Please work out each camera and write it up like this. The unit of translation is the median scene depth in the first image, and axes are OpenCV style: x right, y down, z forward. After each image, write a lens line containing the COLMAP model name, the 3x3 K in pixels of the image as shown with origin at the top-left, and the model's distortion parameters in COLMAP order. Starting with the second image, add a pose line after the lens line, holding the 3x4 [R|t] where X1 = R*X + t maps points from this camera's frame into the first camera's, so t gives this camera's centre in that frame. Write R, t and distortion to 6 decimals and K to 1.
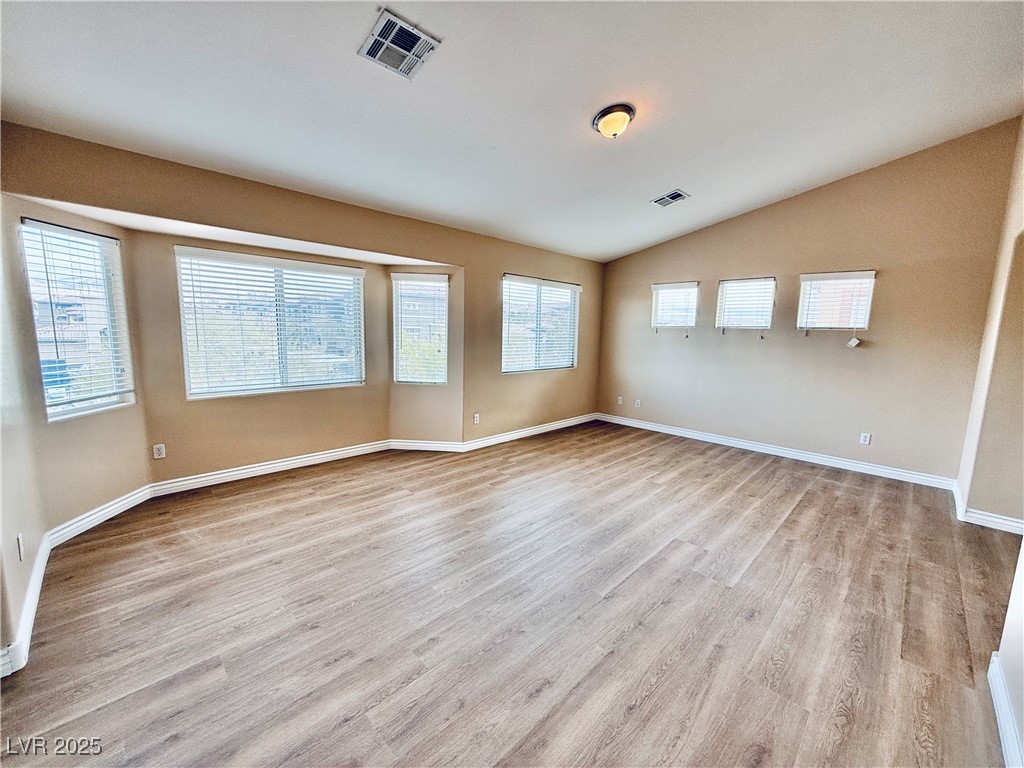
lens RADIAL K [[407.5, 0, 511.7], [0, 407.5, 386.5], [0, 0, 1]] dist [-0.000212, -0.000093]
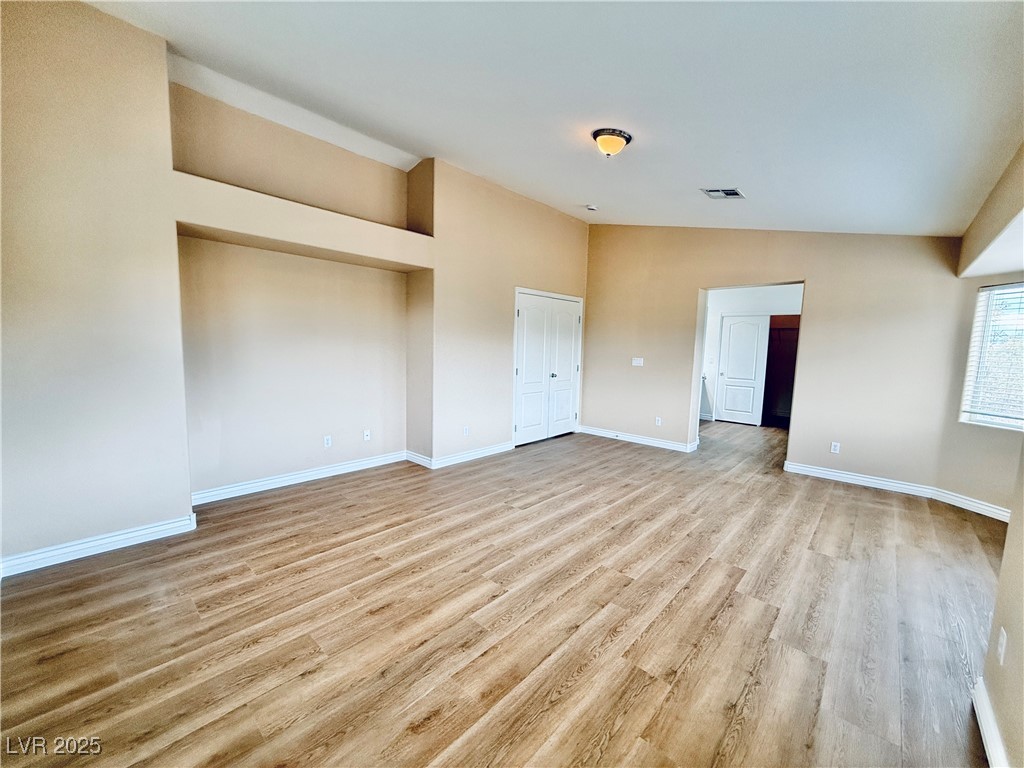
lens RADIAL K [[407.5, 0, 511.7], [0, 407.5, 386.5], [0, 0, 1]] dist [-0.000212, -0.000093]
pose [[-0.997943, -0.043447, -0.047133, 0.423799], [-0.053555, 0.969158, 0.240552, -0.226325], [0.035228, 0.242581, -0.969491, 1.735229]]
